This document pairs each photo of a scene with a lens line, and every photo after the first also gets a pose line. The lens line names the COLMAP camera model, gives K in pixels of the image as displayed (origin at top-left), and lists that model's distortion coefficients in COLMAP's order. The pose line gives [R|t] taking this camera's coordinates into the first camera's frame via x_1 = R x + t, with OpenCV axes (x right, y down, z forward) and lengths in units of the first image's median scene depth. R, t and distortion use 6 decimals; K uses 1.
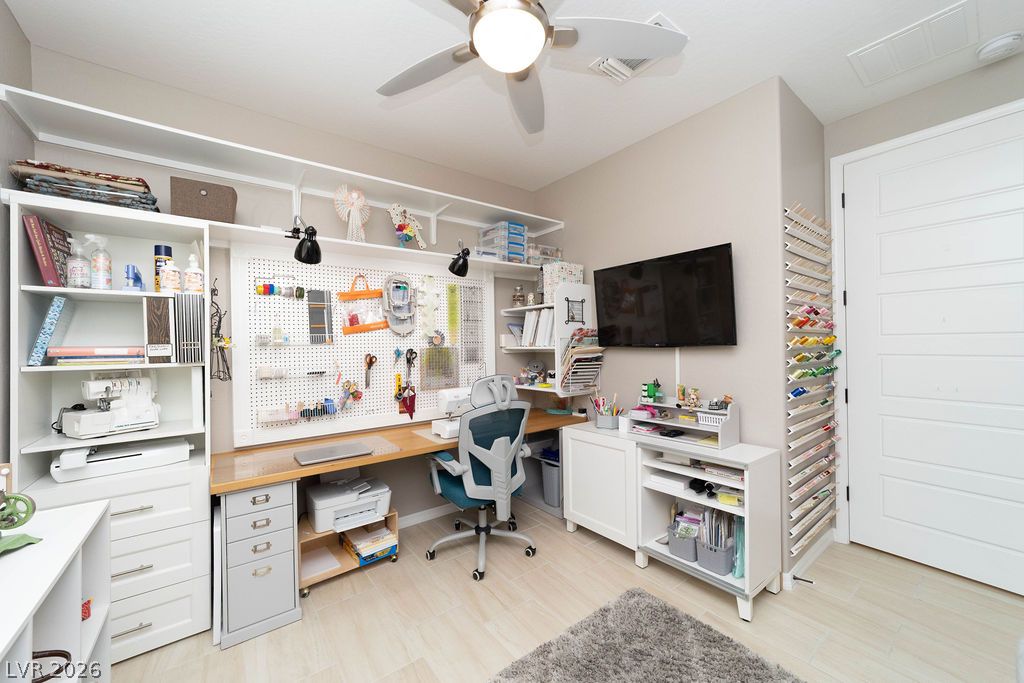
lens RADIAL K [[395.9, 0, 512.0], [0, 395.9, 341.5], [0, 0, 1]] dist [0.000419, 0.000236]
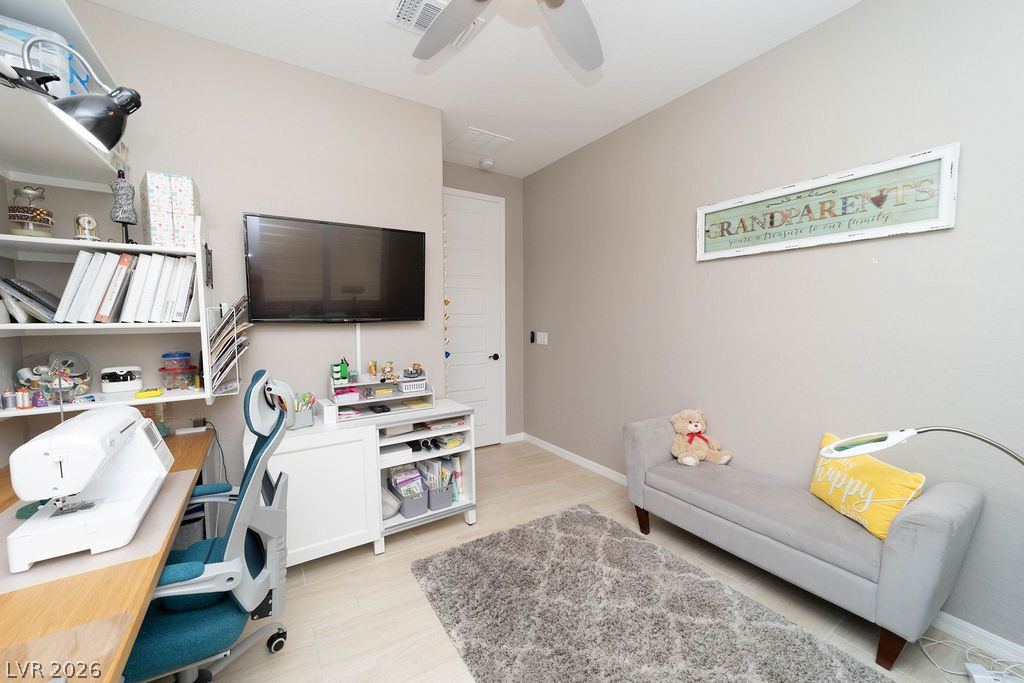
lens RADIAL K [[395.9, 0, 512.0], [0, 395.9, 341.5], [0, 0, 1]] dist [0.000419, 0.000236]
pose [[0.085973, -0.050838, 0.995000, -0.541696], [-0.004602, 0.998666, 0.051423, 0.009376], [-0.996287, -0.009000, 0.085624, 0.576168]]
